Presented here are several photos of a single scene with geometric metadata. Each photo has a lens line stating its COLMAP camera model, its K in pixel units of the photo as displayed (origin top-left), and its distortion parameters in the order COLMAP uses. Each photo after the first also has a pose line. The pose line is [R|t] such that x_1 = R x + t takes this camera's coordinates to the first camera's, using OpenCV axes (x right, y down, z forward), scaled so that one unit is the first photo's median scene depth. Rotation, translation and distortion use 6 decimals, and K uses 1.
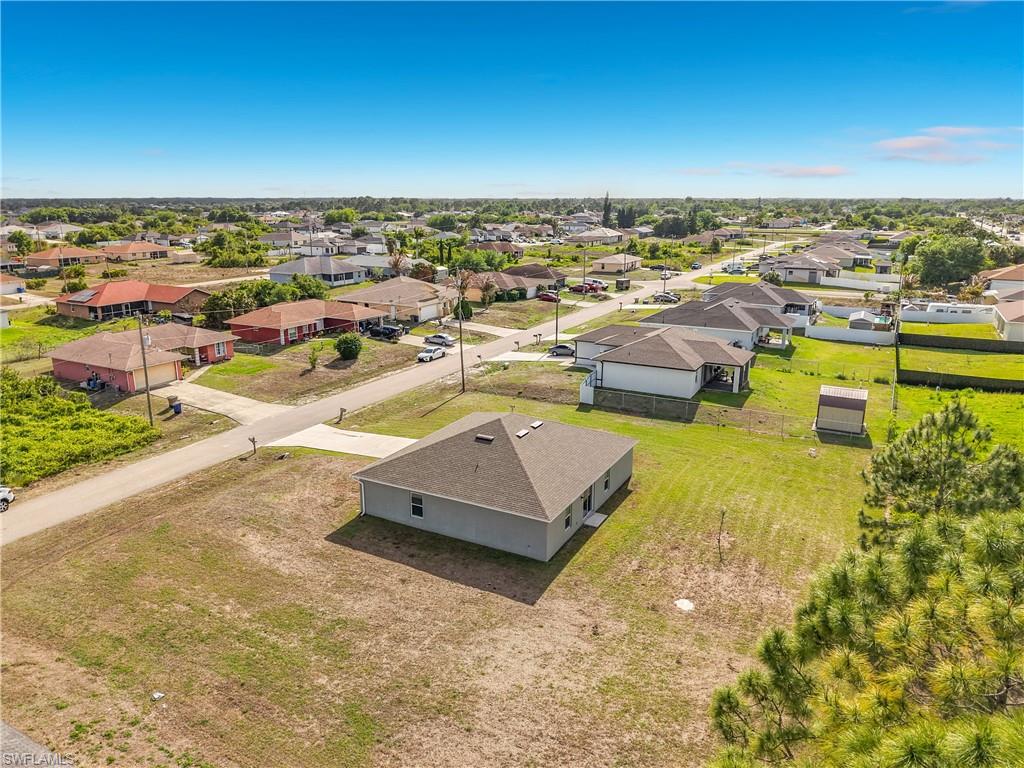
lens RADIAL K [[704.6, 0, 512.0], [0, 704.6, 384.0], [0, 0, 1]] dist [0.009227, -0.044189]
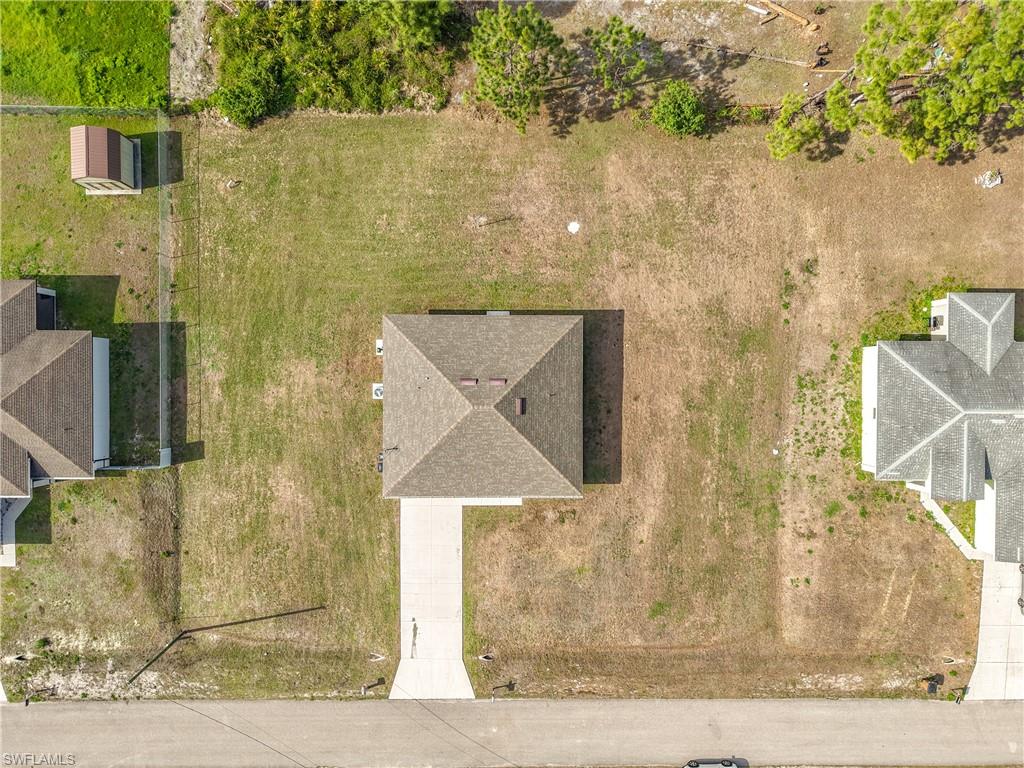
lens RADIAL K [[694.4, 0, 512.0], [0, 694.4, 384.0], [0, 0, 1]] dist [0.043378, -0.000656]
pose [[-0.470342, -0.882112, -0.025628, 0.016492], [0.213200, -0.141762, 0.966669, -0.538688], [-0.856344, 0.449201, 0.254743, 0.370428]]
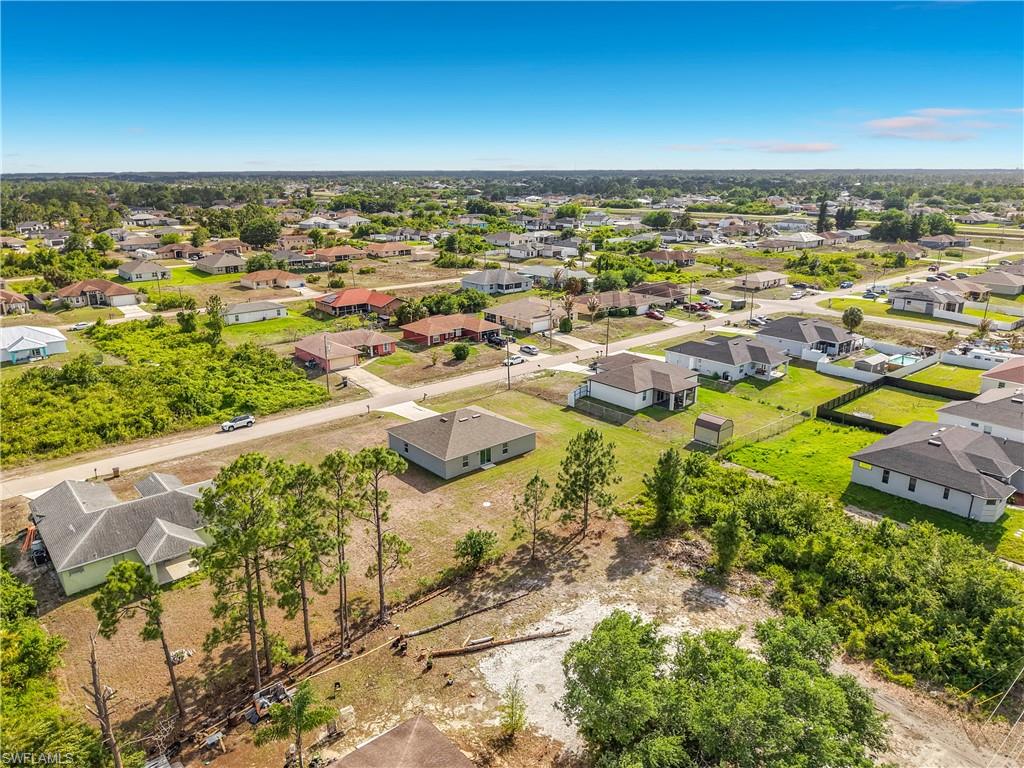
lens RADIAL K [[694.4, 0, 512.0], [0, 694.4, 384.0], [0, 0, 1]] dist [0.043378, -0.000656]
pose [[0.933715, 0.102427, -0.343052, 0.433654], [-0.088999, 0.994528, 0.054707, -0.080704], [0.346778, -0.020549, 0.937722, -0.427277]]
